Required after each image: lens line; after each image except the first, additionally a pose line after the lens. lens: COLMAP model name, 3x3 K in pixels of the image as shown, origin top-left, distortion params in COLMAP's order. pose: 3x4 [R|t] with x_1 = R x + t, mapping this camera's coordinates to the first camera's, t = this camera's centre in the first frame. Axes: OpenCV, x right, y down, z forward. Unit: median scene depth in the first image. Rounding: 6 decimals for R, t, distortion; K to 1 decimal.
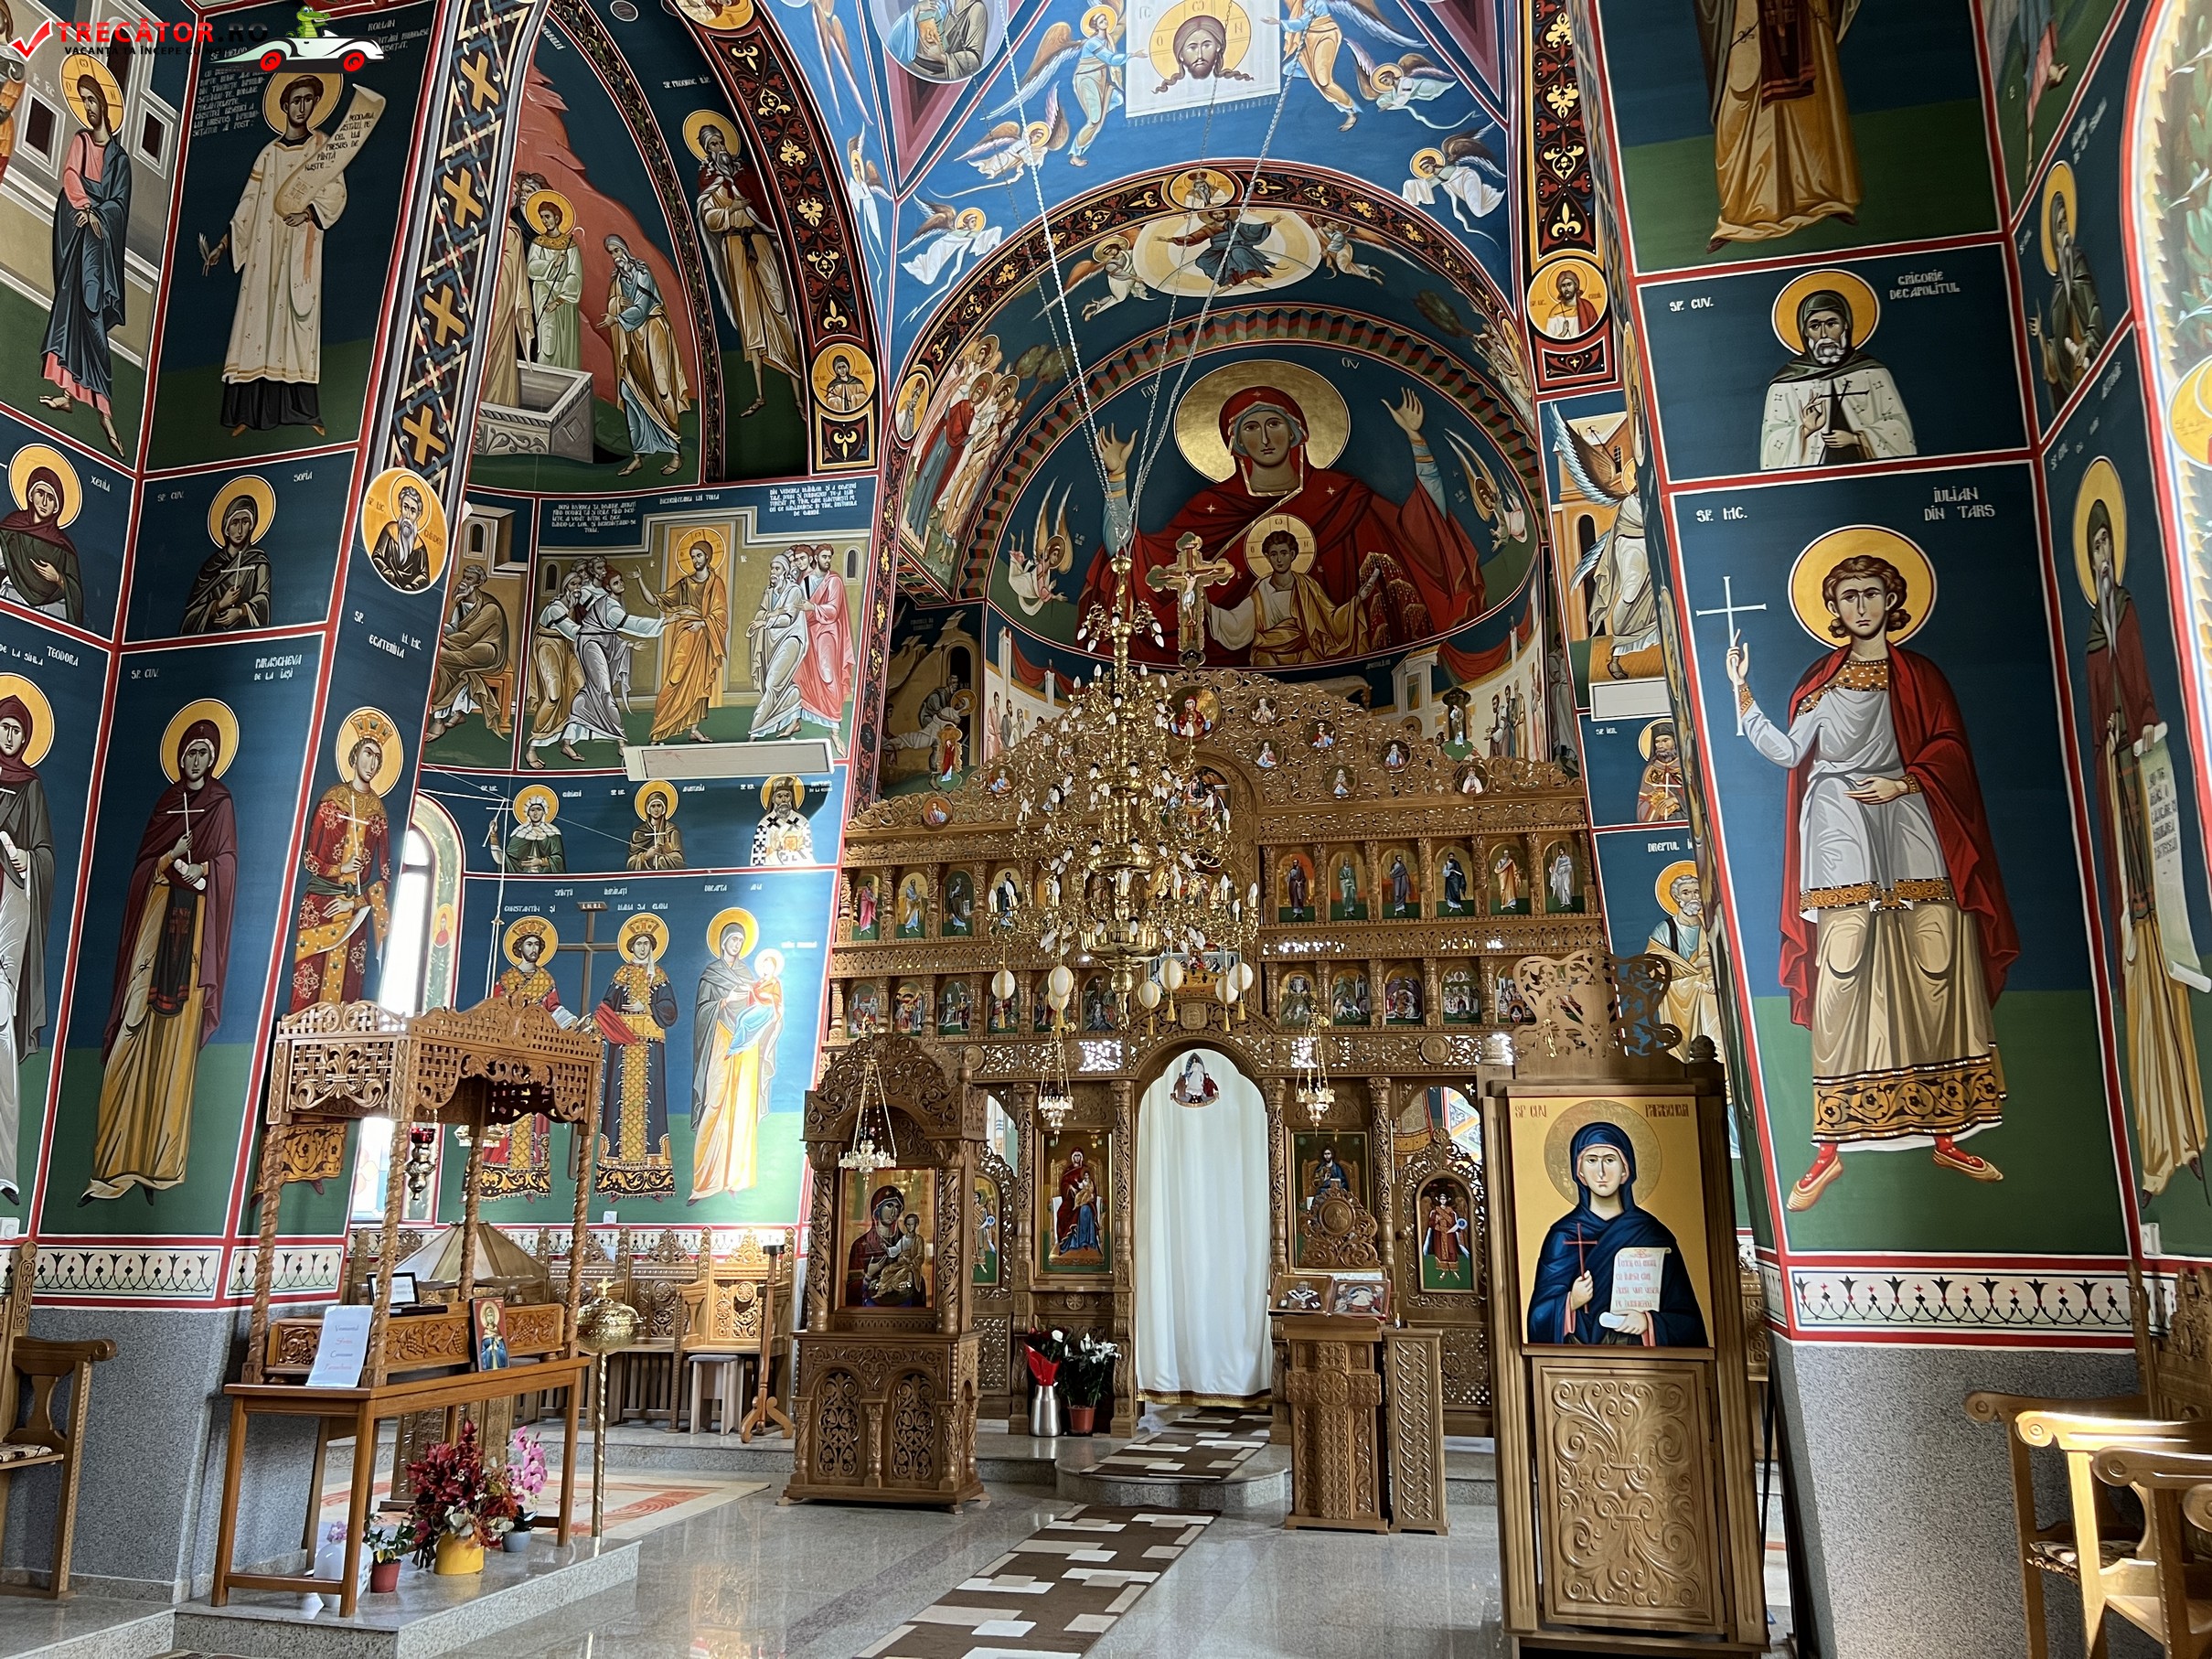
lens RADIAL K [[1682.6, 0, 1104.9], [0, 1682.6, 829.6], [0, 0, 1]] dist [0.028043, -0.015704]
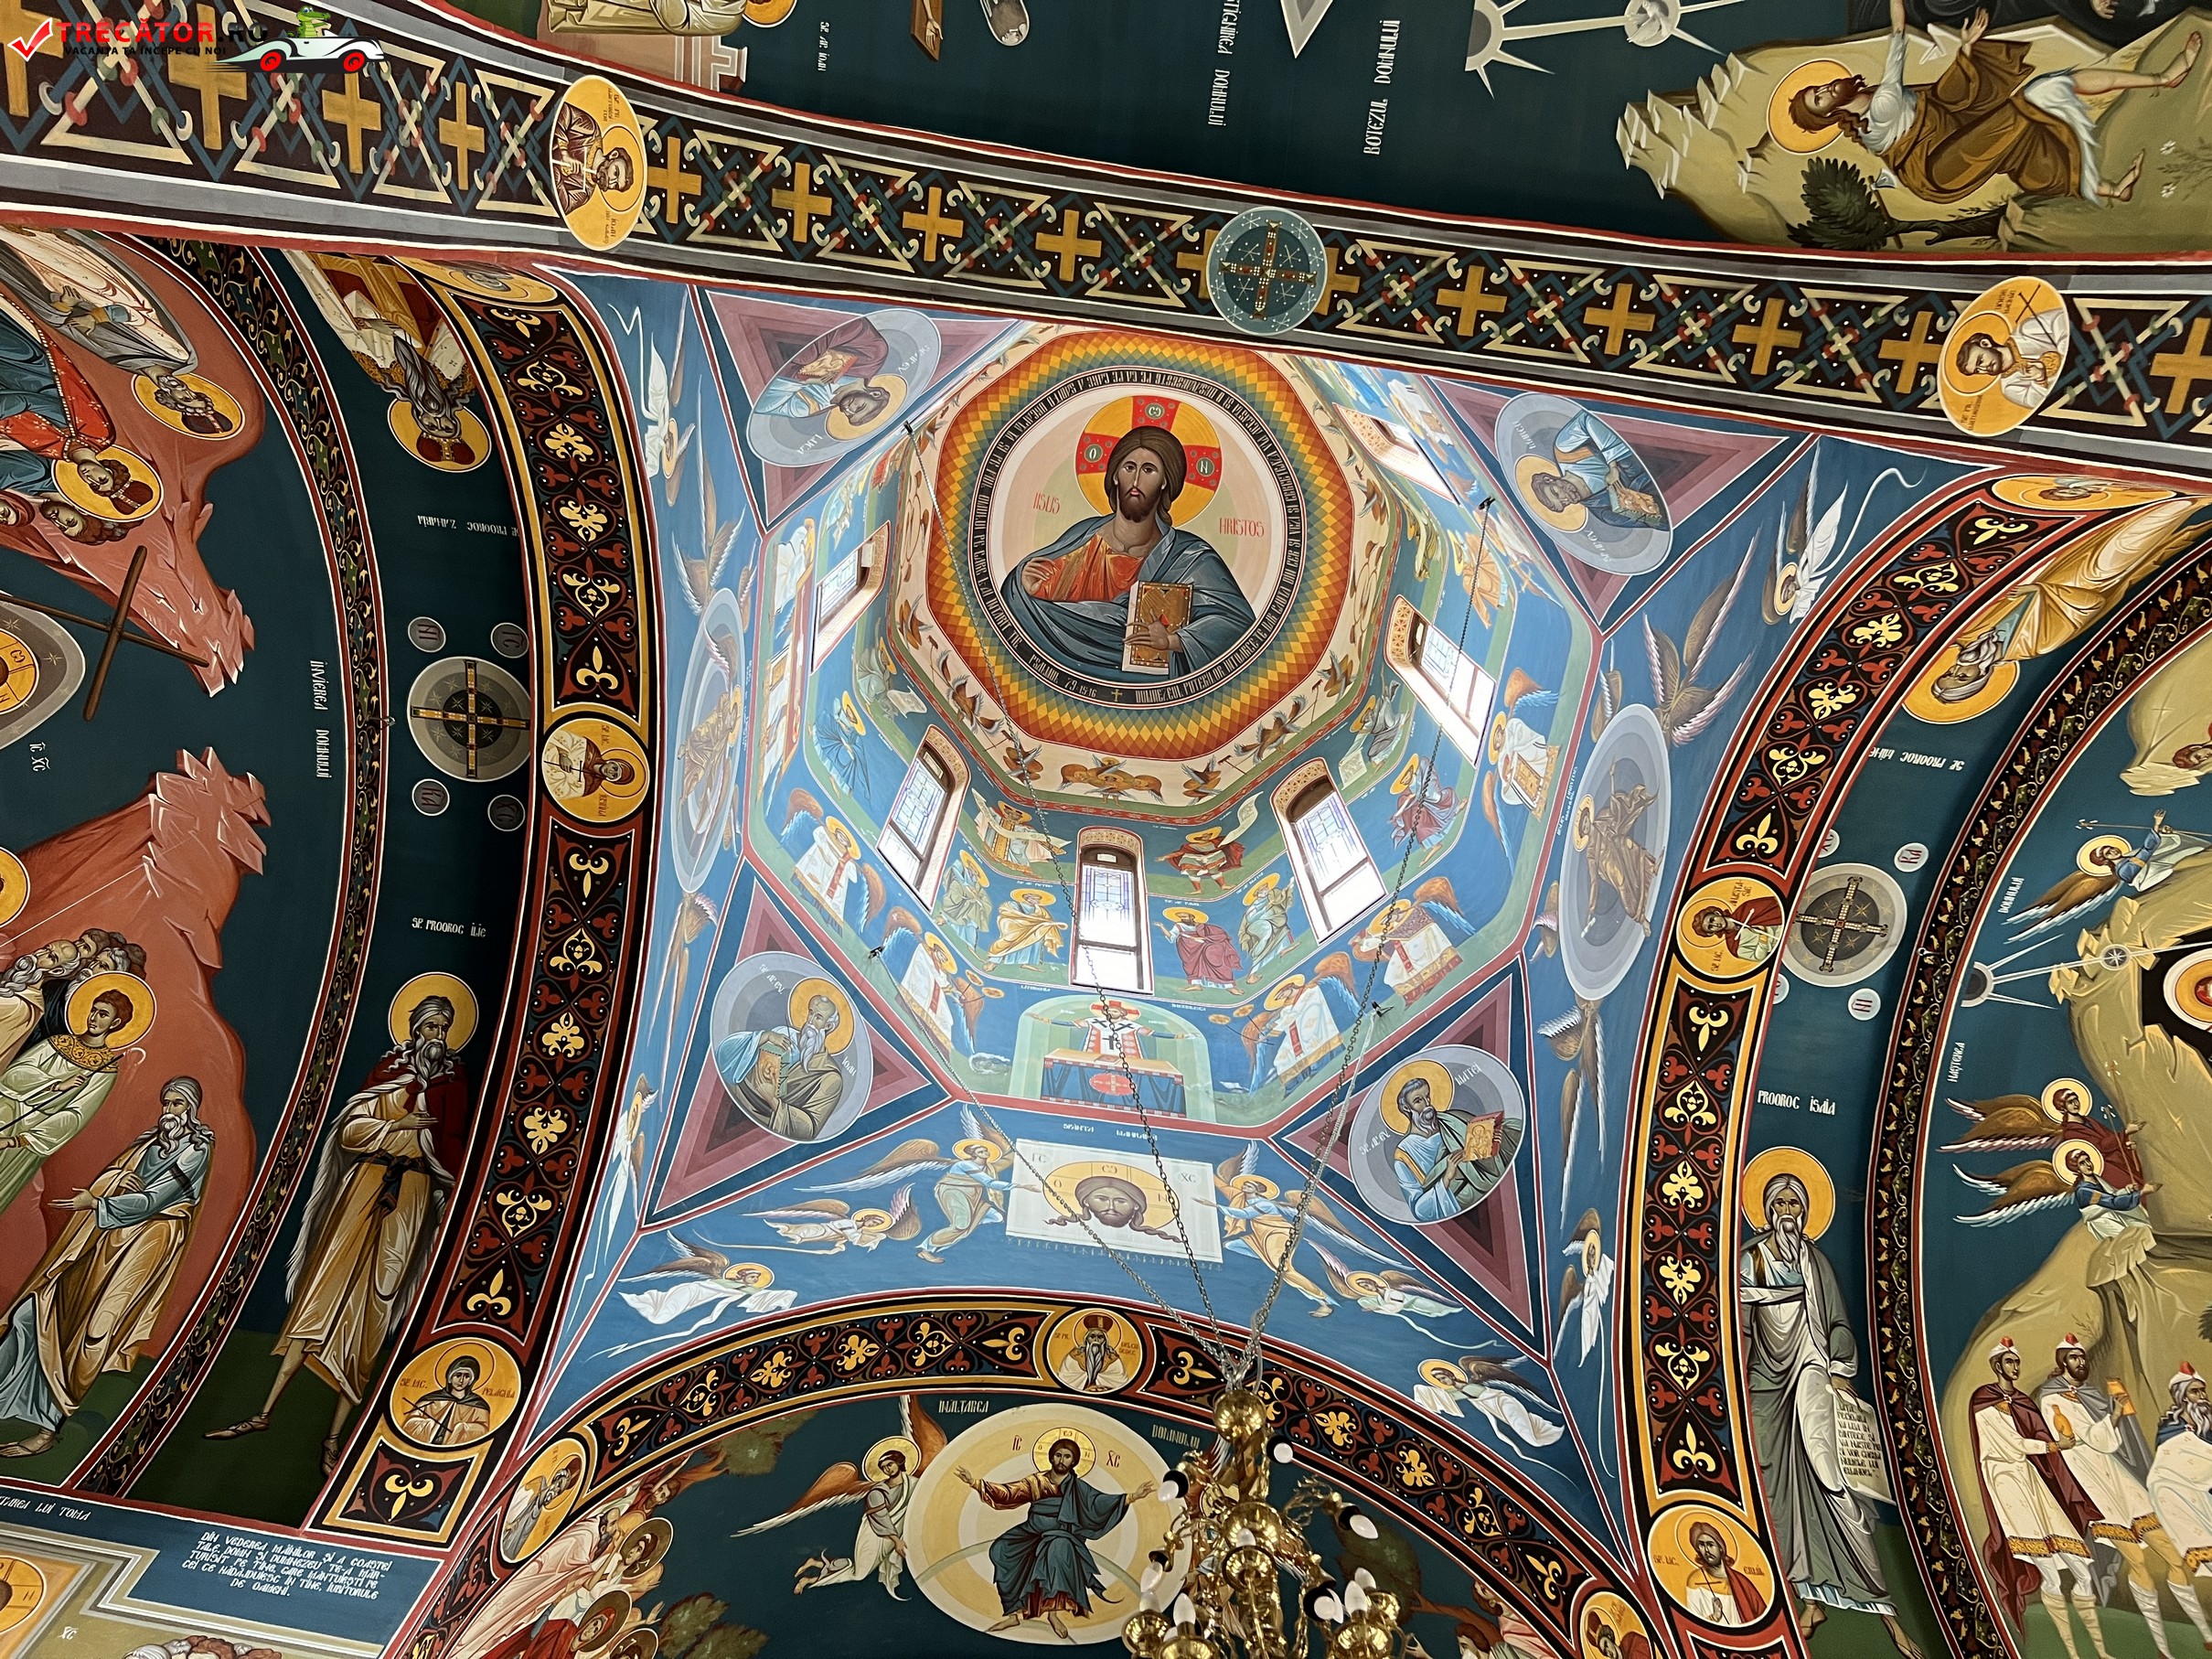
lens RADIAL K [[1682.6, 0, 1108.3], [0, 1682.6, 831.2], [0, 0, 1]] dist [0.028043, -0.015704]
pose [[0.924555, 0.363542, 0.114176, -0.090842], [-0.084501, 0.487782, -0.868866, 0.103372], [-0.371562, 0.793666, 0.481700, 0.526123]]
